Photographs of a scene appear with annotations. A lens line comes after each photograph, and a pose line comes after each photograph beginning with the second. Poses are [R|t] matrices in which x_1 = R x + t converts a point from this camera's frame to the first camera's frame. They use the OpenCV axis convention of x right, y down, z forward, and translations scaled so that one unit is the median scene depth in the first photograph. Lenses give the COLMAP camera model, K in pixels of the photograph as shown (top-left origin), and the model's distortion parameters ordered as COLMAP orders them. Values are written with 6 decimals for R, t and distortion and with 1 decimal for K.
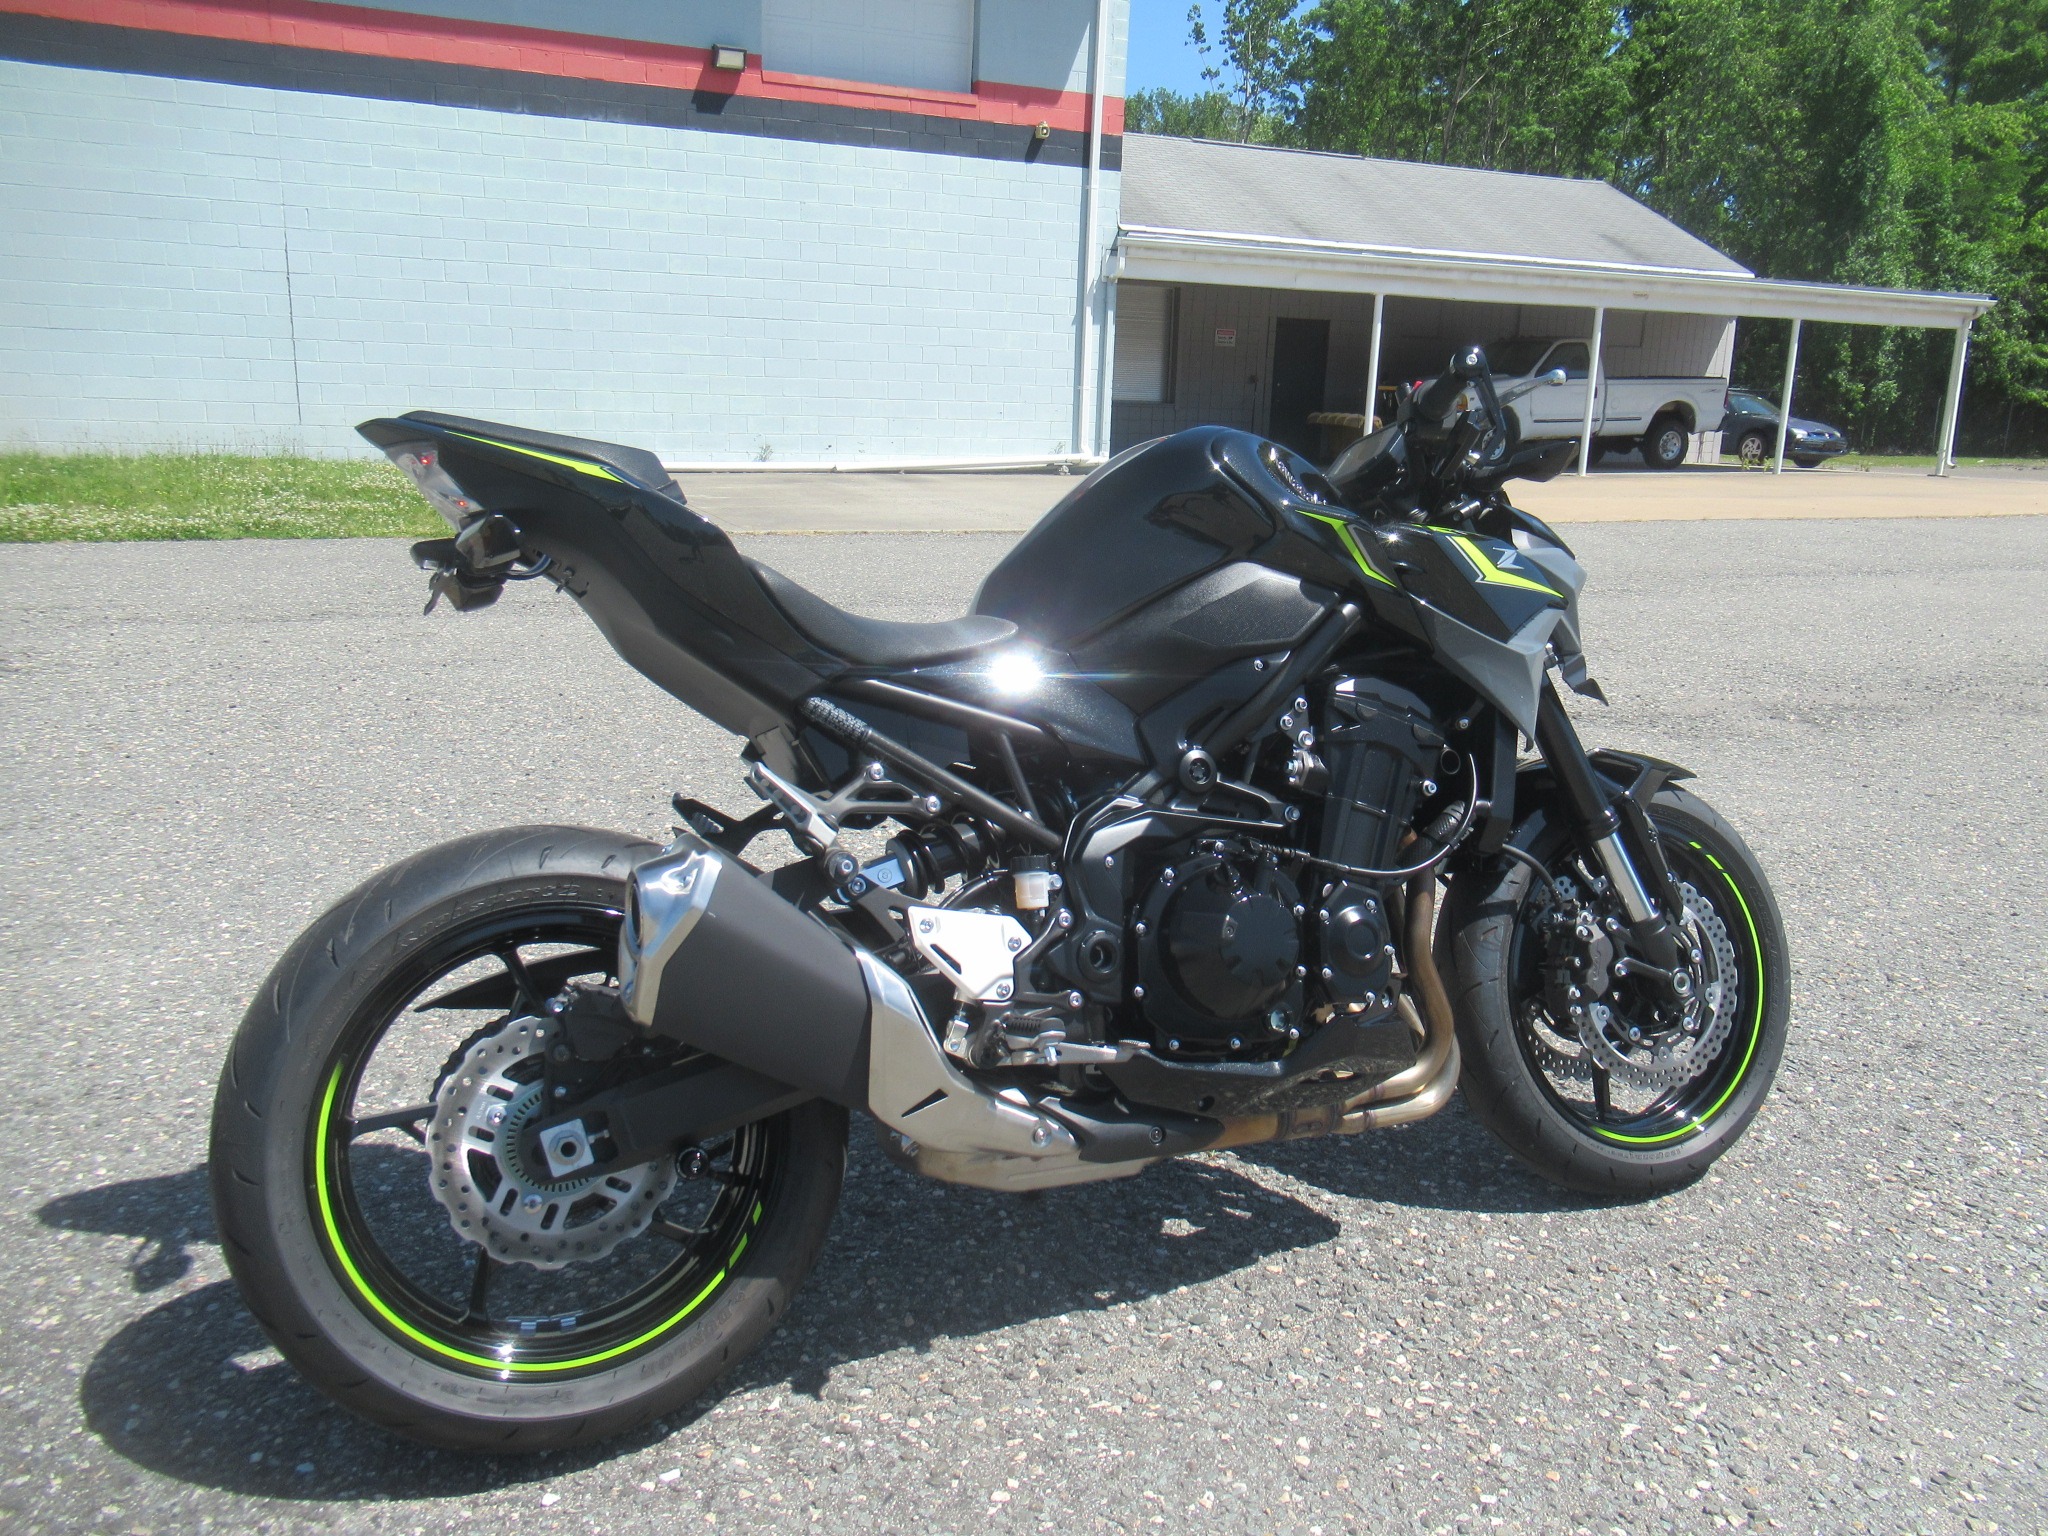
lens RADIAL K [[1513.4, 0, 1028.9], [0, 1513.4, 778.7], [0, 0, 1]] dist [0.022991, -0.007248]
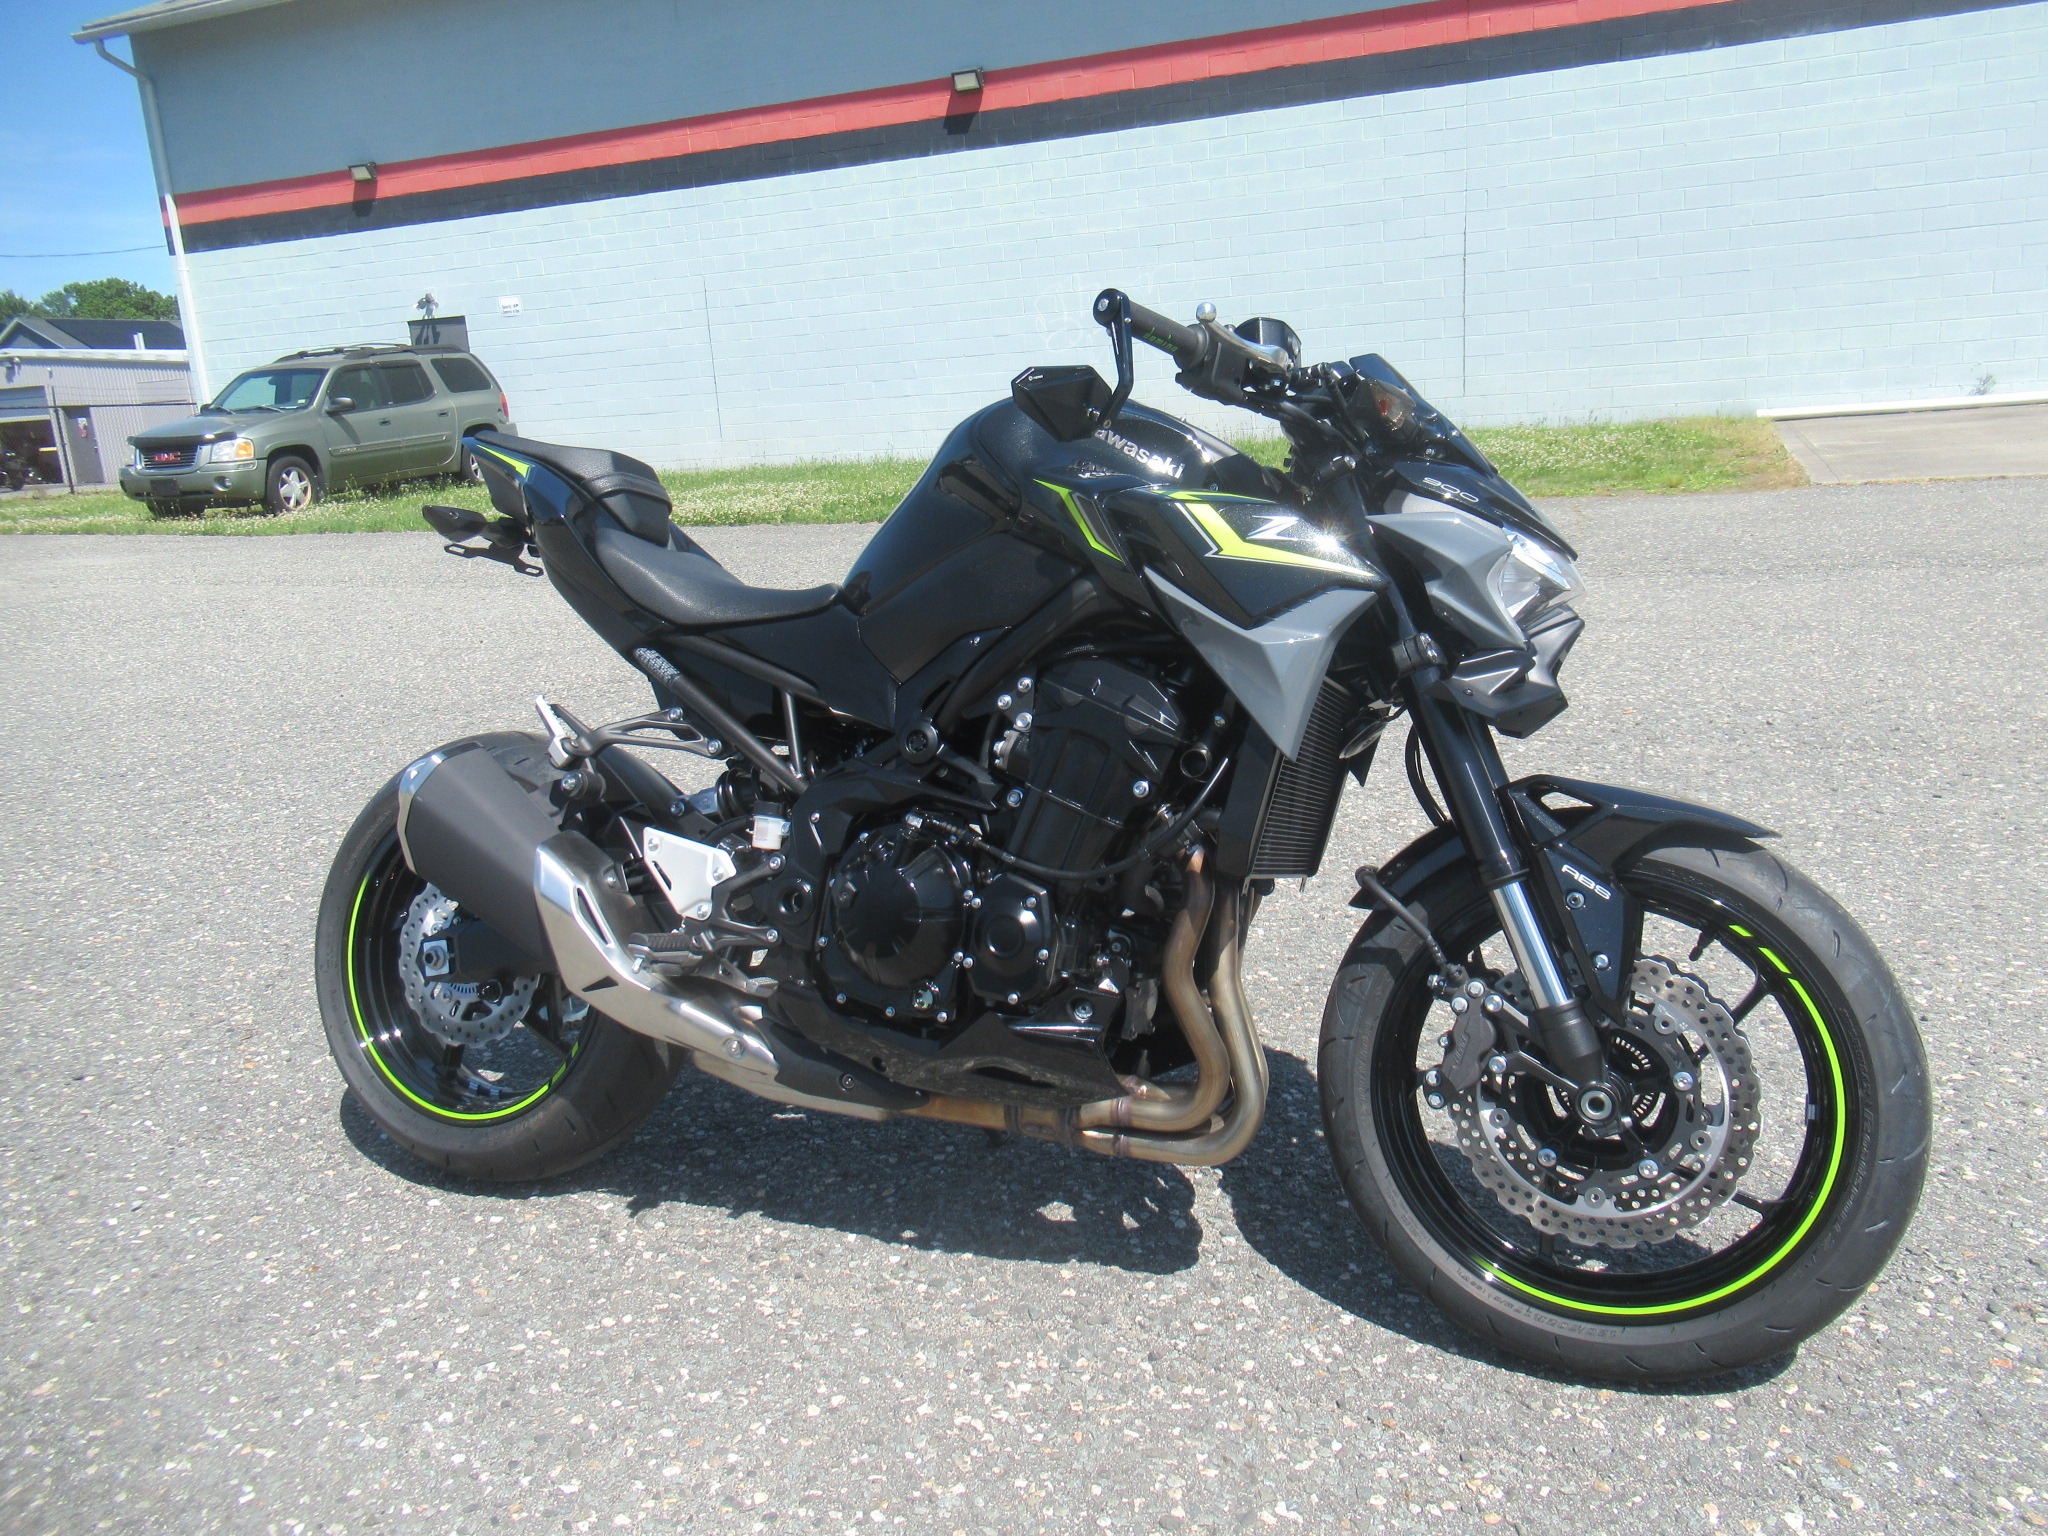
lens RADIAL K [[1516.0, 0, 1026.8], [0, 1516.0, 772.3], [0, 0, 1]] dist [0.001768, -0.000902]
pose [[0.689146, 0.107098, -0.716665, 0.816322], [-0.089541, 0.994024, 0.062443, -0.050315], [0.719069, 0.021138, 0.694617, 0.319603]]
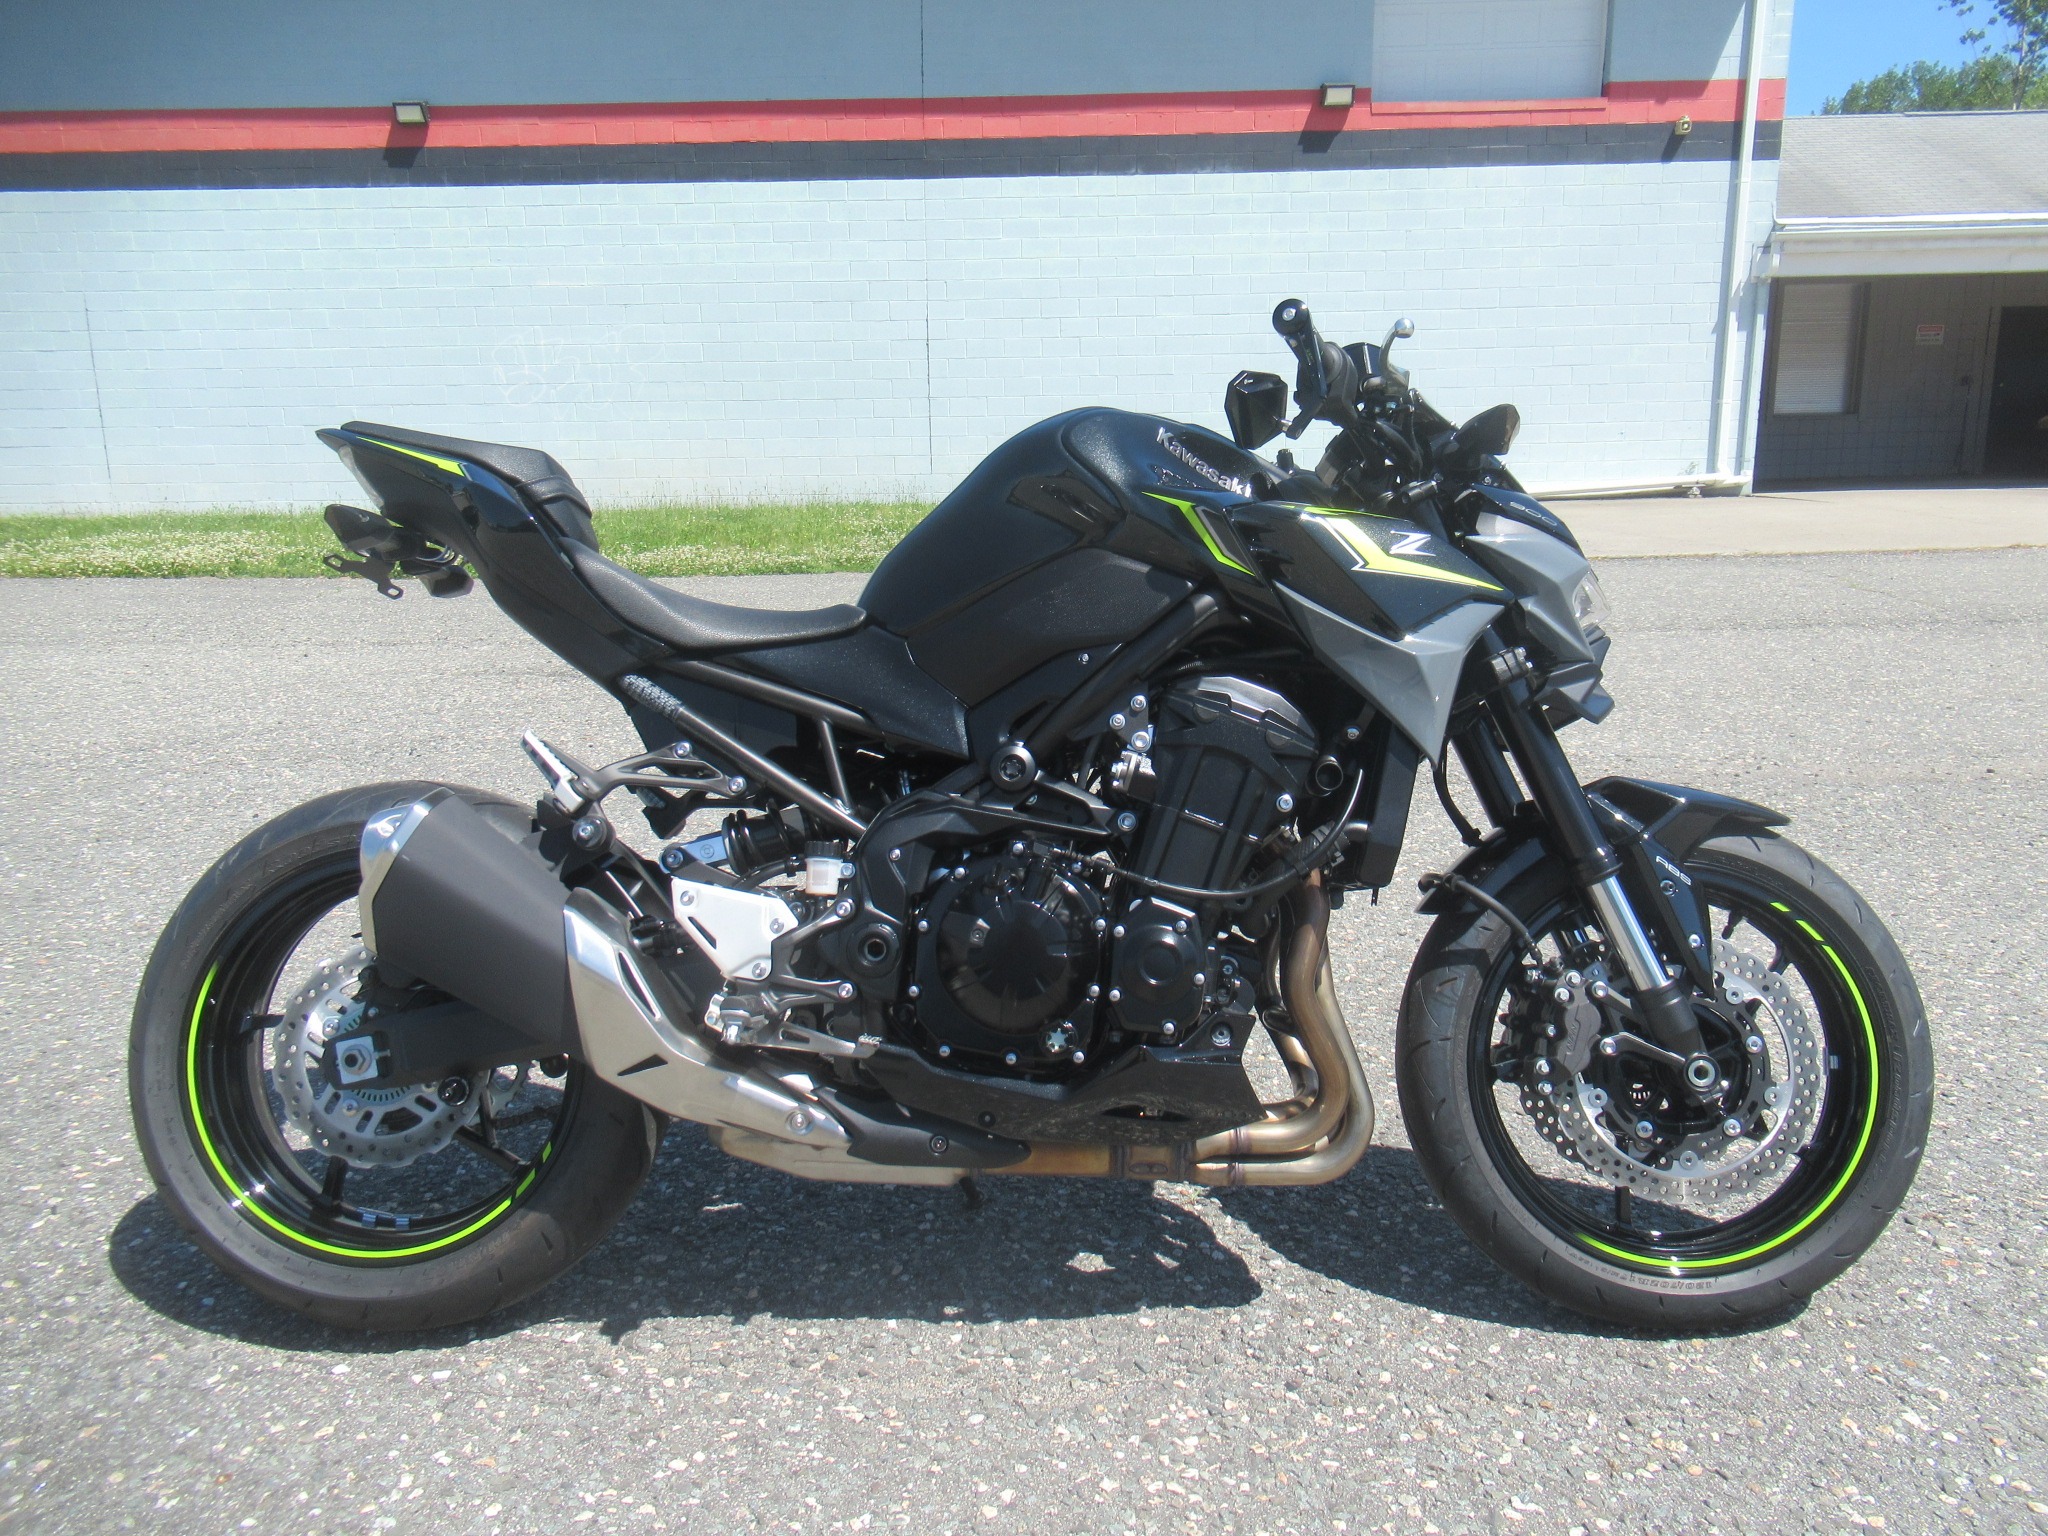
lens RADIAL K [[1515.7, 0, 1024.0], [0, 1515.7, 768.0], [0, 0, 1]] dist [-0.001731, 0.011396]
pose [[0.908139, 0.050187, -0.415649, 0.469745], [-0.062129, 0.997952, -0.015246, 0.008374], [0.414033, 0.039670, 0.909397, 0.128513]]
